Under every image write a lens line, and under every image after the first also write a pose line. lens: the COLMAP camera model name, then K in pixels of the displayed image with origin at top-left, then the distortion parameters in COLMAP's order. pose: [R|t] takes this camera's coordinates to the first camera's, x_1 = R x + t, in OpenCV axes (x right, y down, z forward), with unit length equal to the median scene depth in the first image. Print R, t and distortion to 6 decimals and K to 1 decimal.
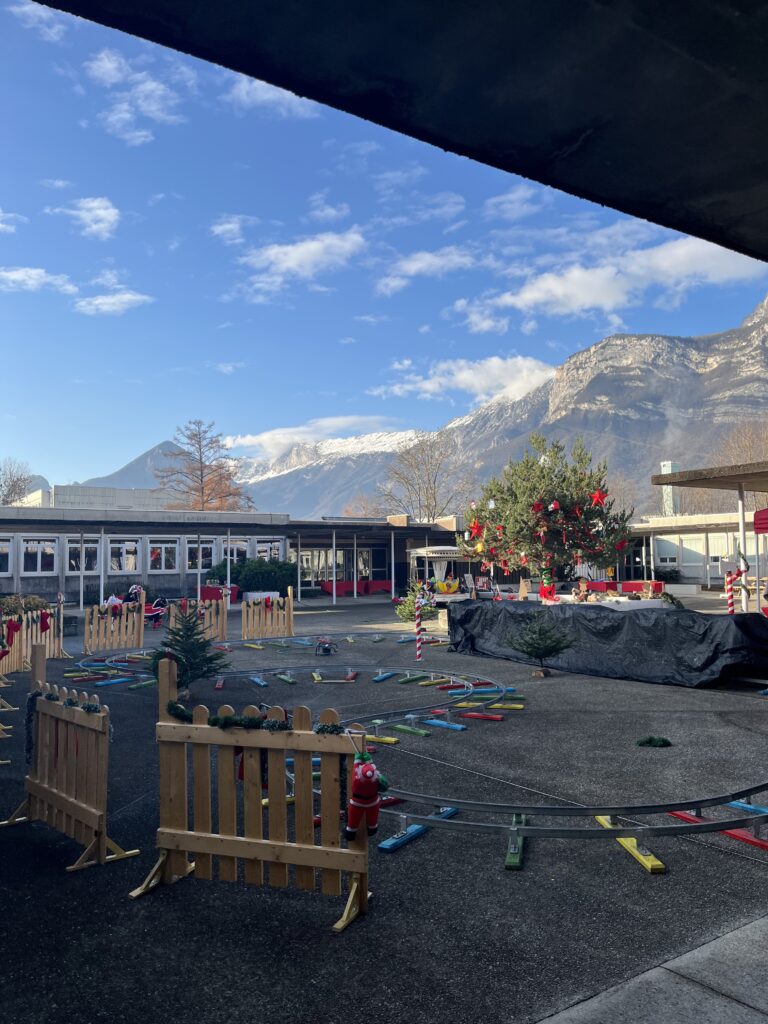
lens RADIAL K [[778.0, 0, 384.0], [0, 778.0, 512.0], [0, 0, 1]] dist [0.000487, 0.000157]
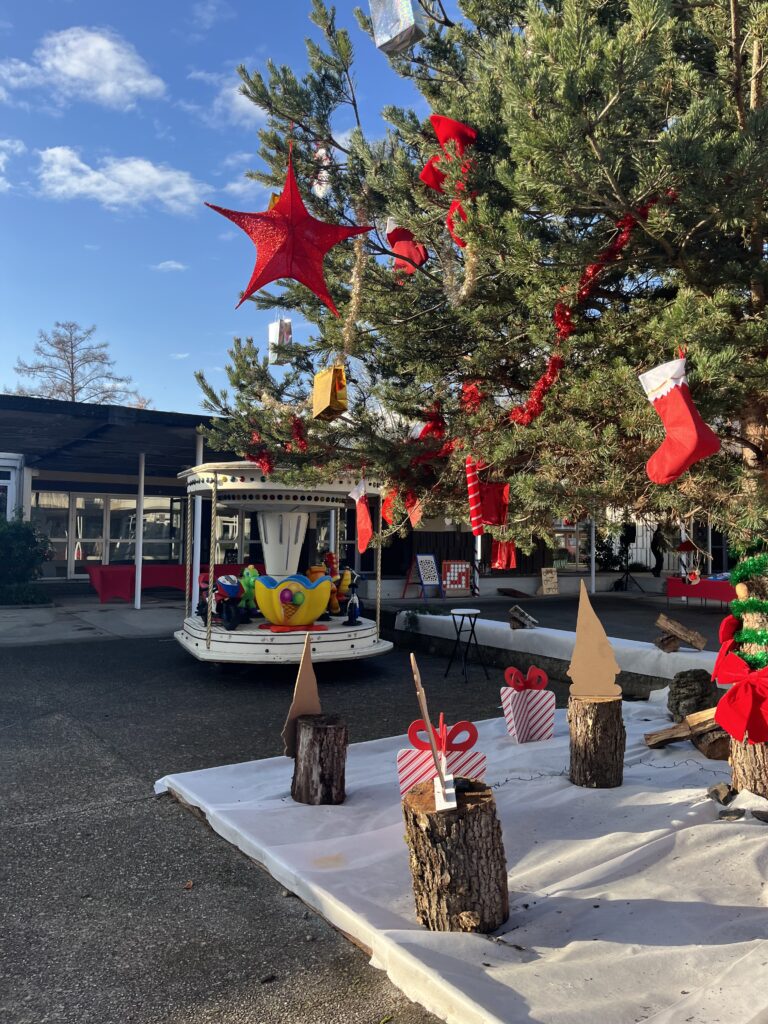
lens RADIAL K [[778.0, 0, 384.0], [0, 778.0, 512.0], [0, 0, 1]] dist [0.000487, 0.000157]
pose [[0.999727, 0.021343, -0.009528, 0.086602], [-0.021044, 0.999313, 0.030500, 0.041021], [0.010172, -0.030292, 0.999489, 0.541335]]
